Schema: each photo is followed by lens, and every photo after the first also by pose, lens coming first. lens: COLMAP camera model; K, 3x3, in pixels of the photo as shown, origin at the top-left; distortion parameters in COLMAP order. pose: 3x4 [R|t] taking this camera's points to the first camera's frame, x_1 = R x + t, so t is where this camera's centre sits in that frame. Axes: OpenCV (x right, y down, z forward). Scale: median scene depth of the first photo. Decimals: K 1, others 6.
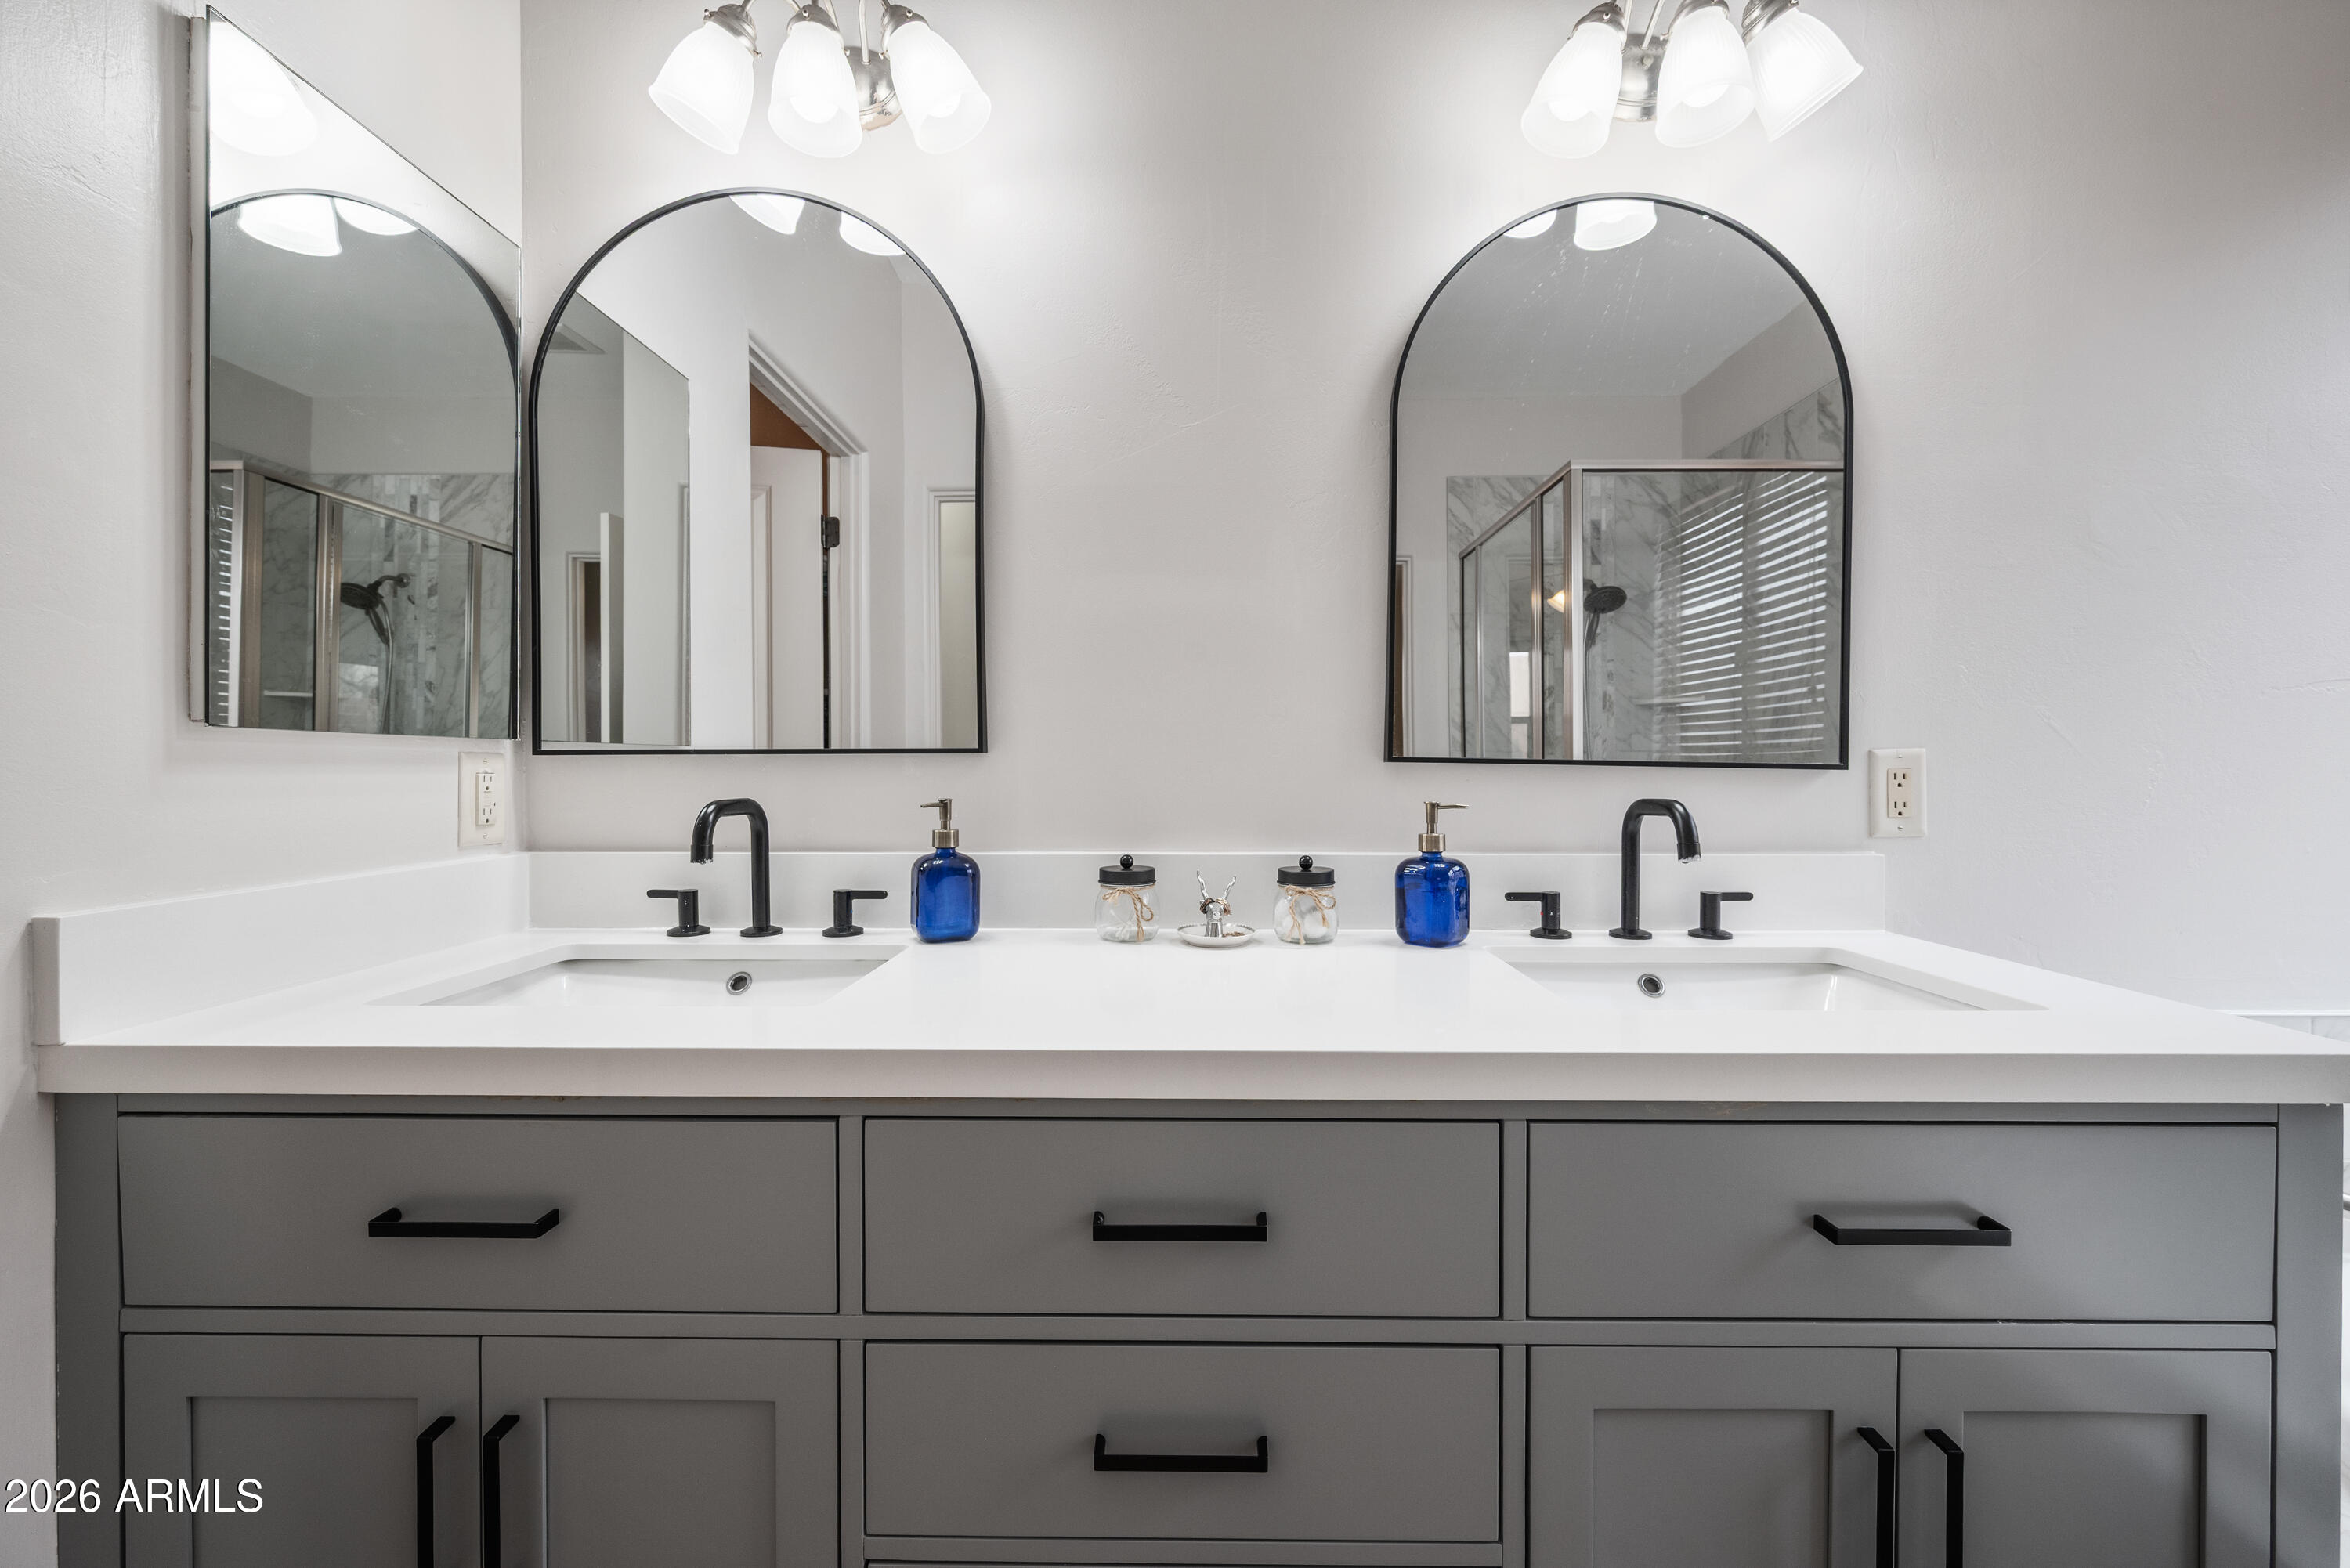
lens RADIAL K [[946.7, 0, 1165.9], [0, 946.7, 775.2], [0, 0, 1]] dist [-0.005196, -0.000396]
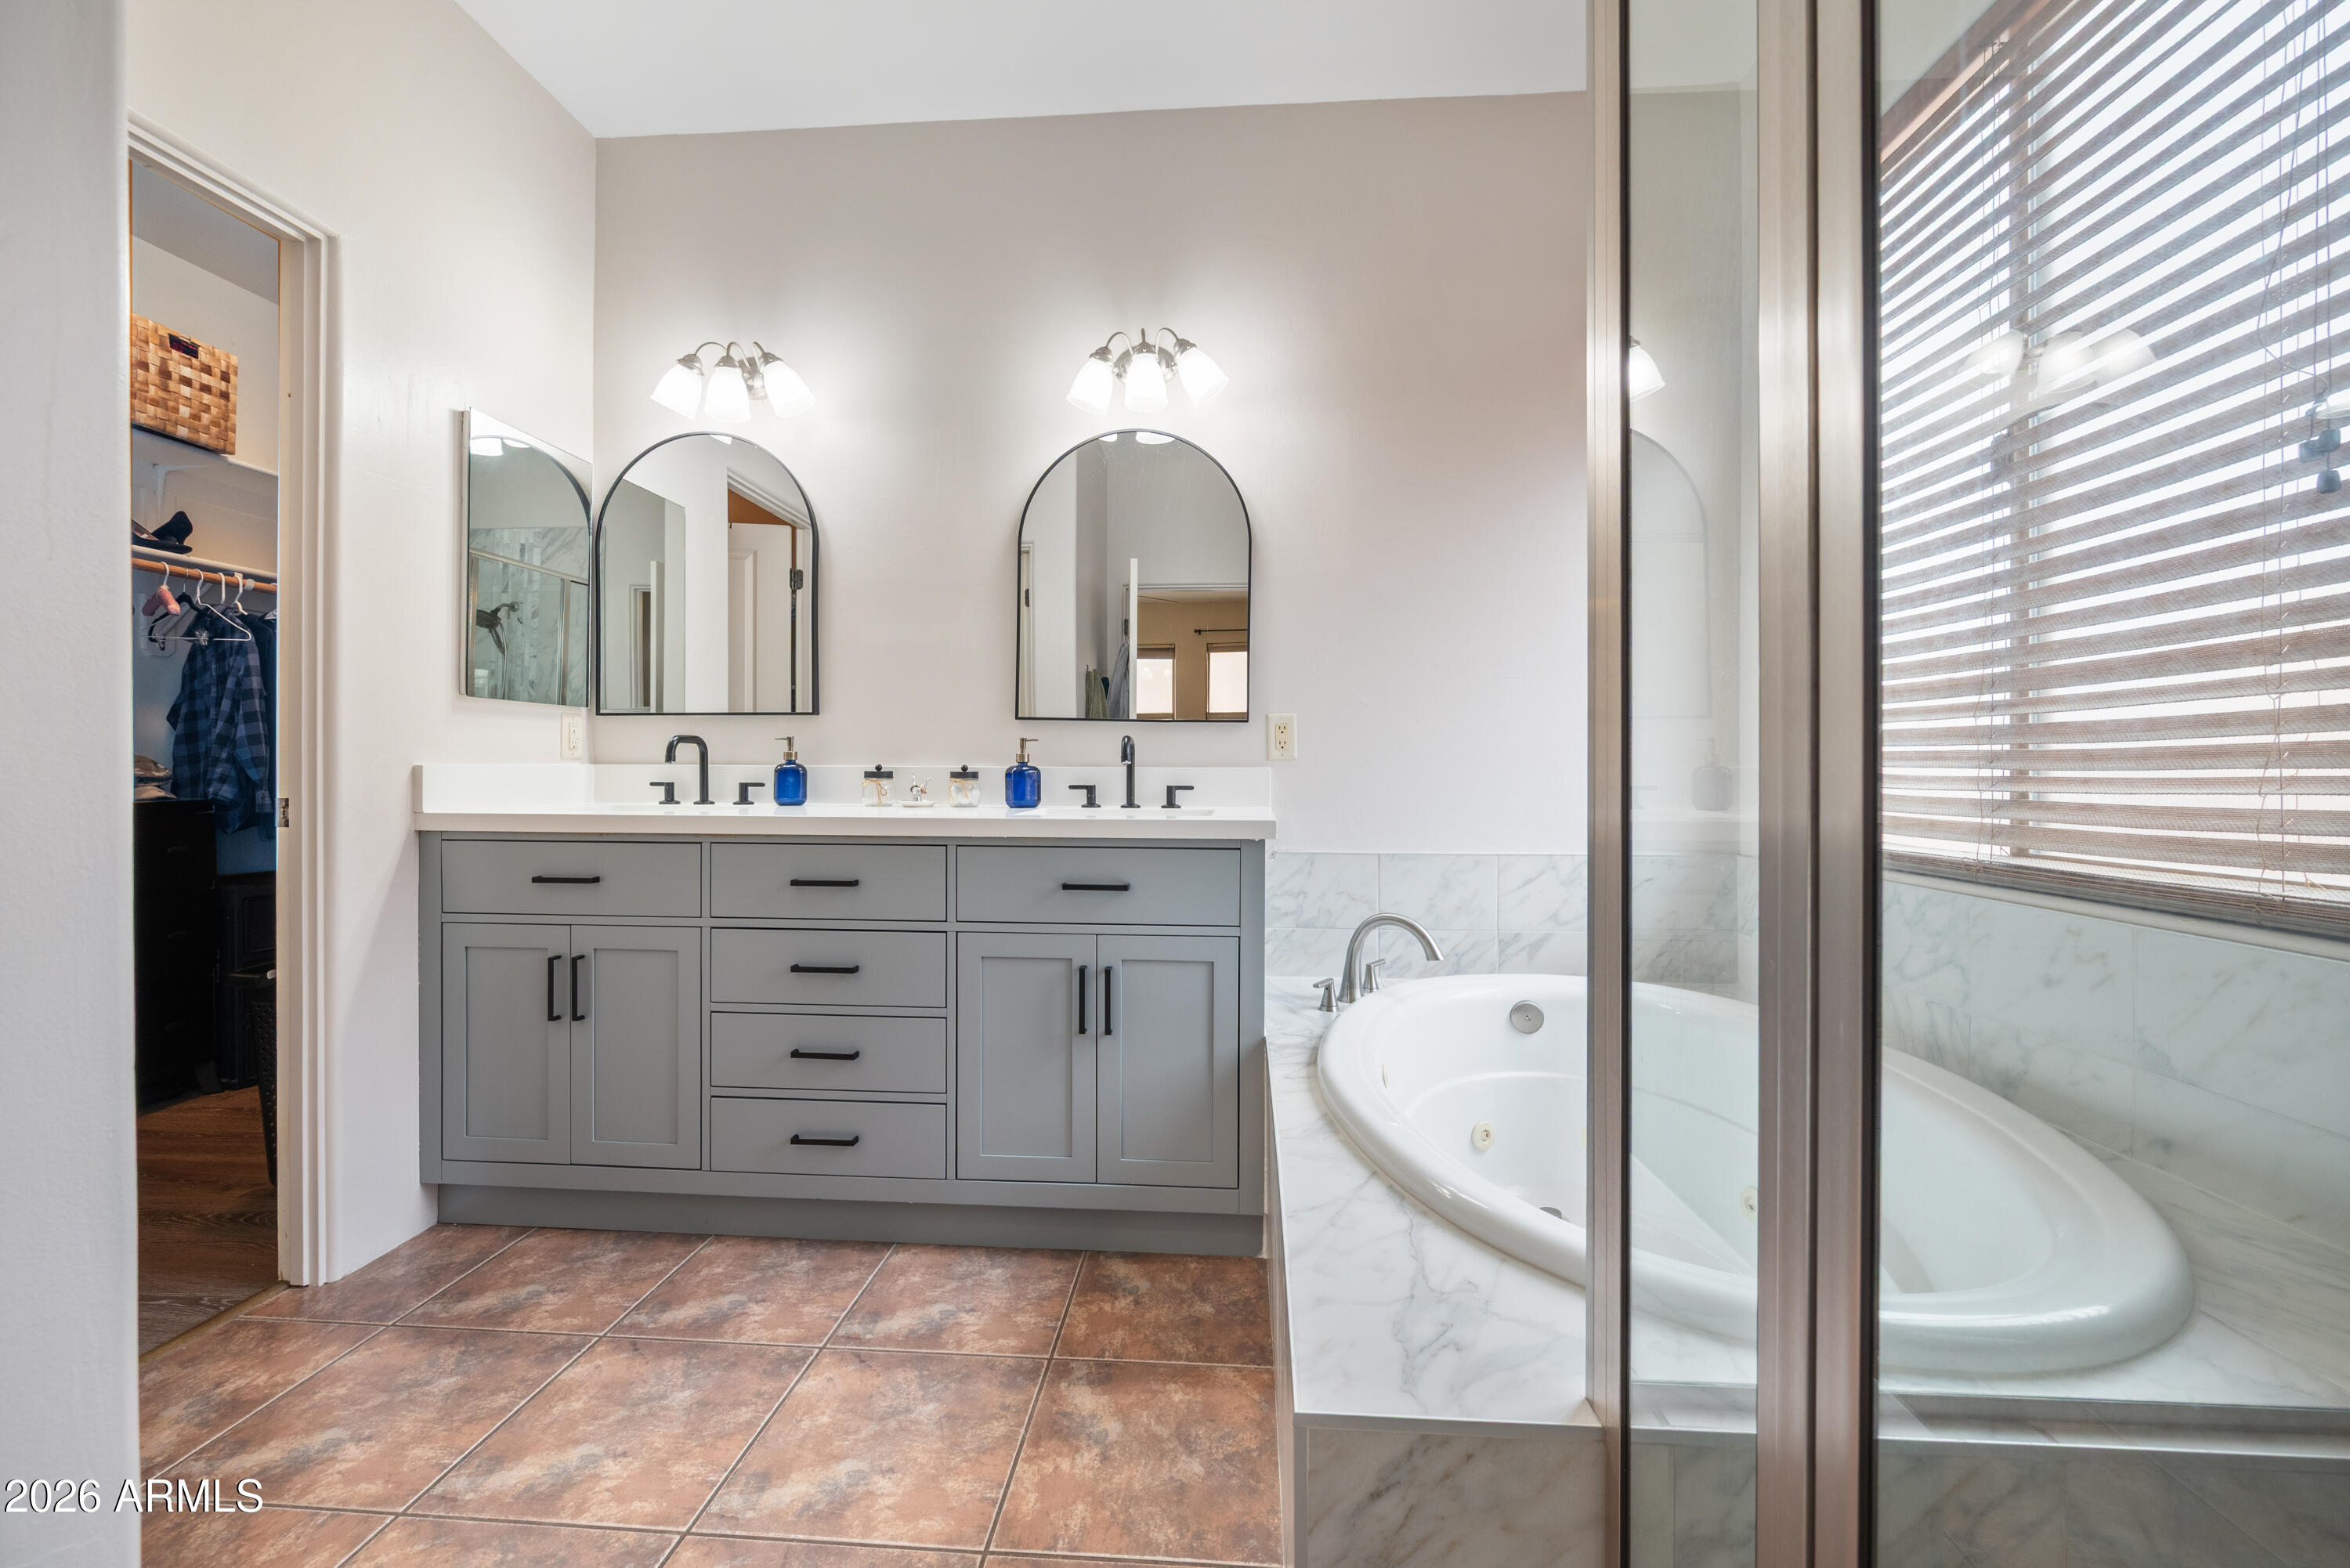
lens RADIAL K [[946.7, 0, 1168.8], [0, 946.7, 769.9], [0, 0, 1]] dist [-0.005196, -0.000396]
pose [[0.998239, 0.004124, -0.059169, 0.681220], [-0.004414, 0.999979, -0.004779, 0.100576], [0.059148, 0.005032, 0.998237, -0.956727]]
